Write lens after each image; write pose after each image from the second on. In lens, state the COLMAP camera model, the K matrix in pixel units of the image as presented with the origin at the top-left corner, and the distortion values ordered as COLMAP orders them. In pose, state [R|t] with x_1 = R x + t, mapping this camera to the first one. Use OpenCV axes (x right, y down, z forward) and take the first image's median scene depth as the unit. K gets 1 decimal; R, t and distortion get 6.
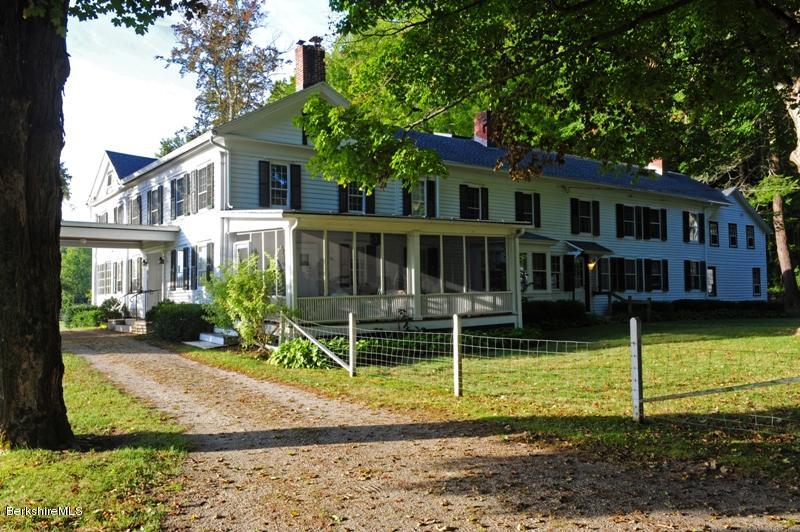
lens RADIAL K [[714.5, 0, 400.2], [0, 714.5, 265.7], [0, 0, 1]] dist [-0.003777, -0.022179]
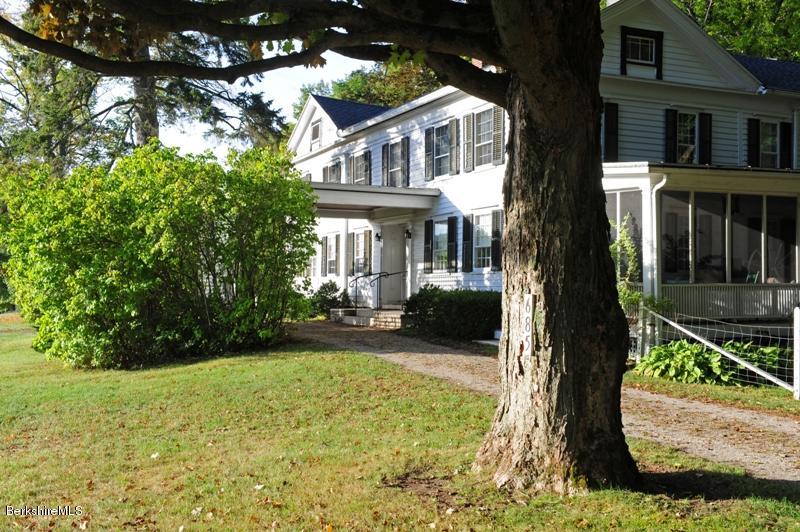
lens RADIAL K [[926.1, 0, 400.0], [0, 926.1, 269.6], [0, 0, 1]] dist [0.073329, 0.000000]
pose [[0.979814, 0.015969, -0.199274, -0.169274], [-0.011173, 0.999621, 0.025169, 0.007041], [0.199601, -0.022434, 0.979620, 0.021665]]
